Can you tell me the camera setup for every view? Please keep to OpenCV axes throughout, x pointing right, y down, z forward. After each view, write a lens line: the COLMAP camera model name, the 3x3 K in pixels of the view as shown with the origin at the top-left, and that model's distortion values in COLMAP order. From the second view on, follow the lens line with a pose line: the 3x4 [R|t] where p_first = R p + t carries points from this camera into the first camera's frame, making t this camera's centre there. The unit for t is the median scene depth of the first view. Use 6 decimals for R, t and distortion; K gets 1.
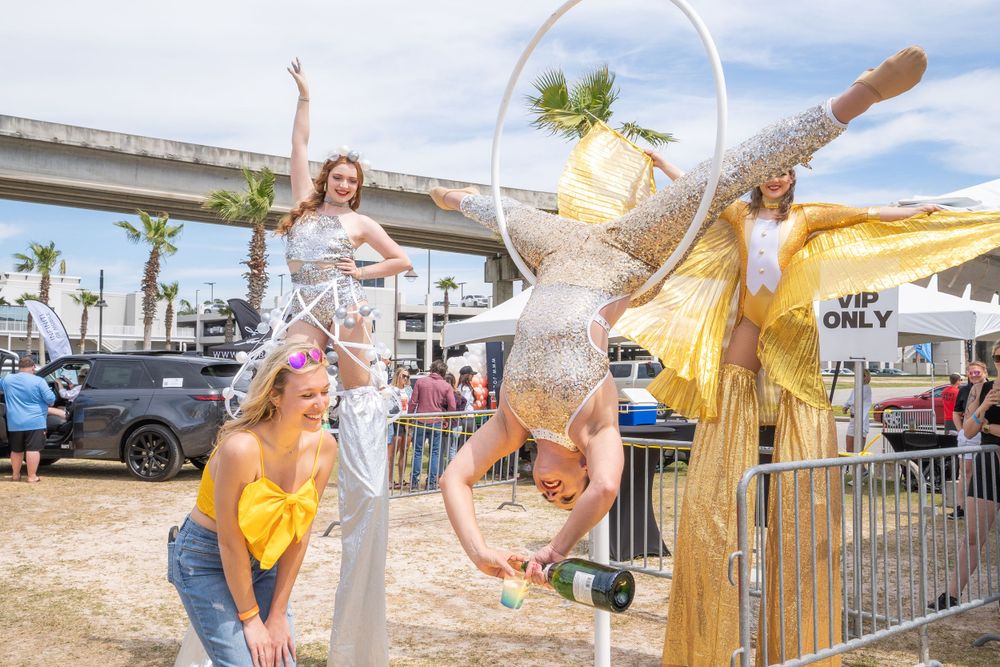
lens RADIAL K [[961.1, 0, 500.6], [0, 961.1, 332.2], [0, 0, 1]] dist [-0.048042, 0.000000]
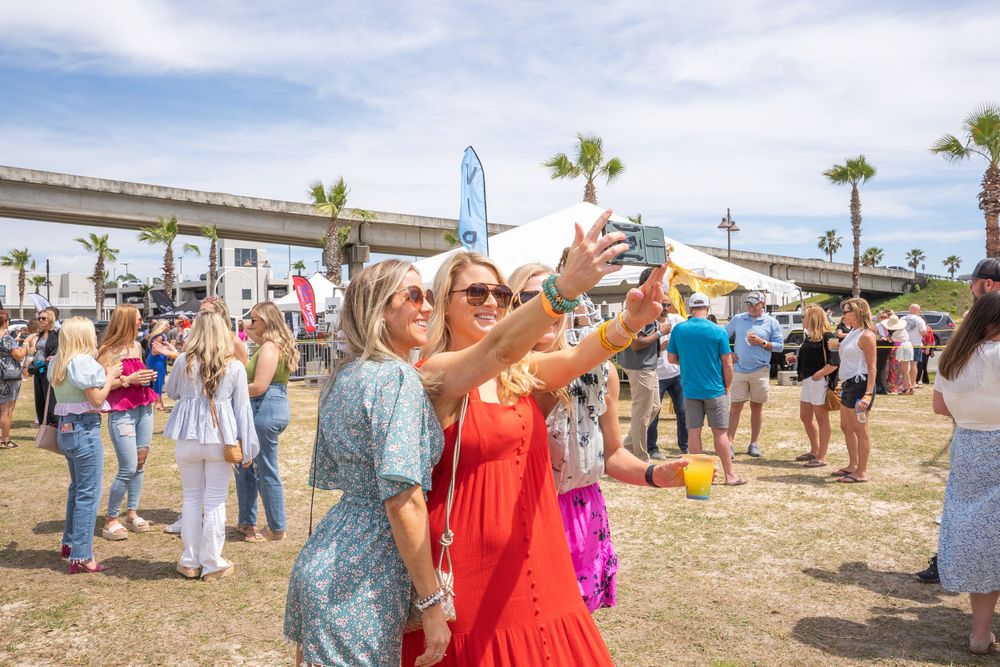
lens RADIAL K [[738.6, 0, 499.6], [0, 738.6, 334.6], [0, 0, 1]] dist [-0.077105, 0.006864]
pose [[0.982396, -0.027760, 0.184739, 0.055132], [0.017009, 0.998082, 0.059524, -0.011140], [-0.186037, -0.055334, 0.980983, -0.255087]]
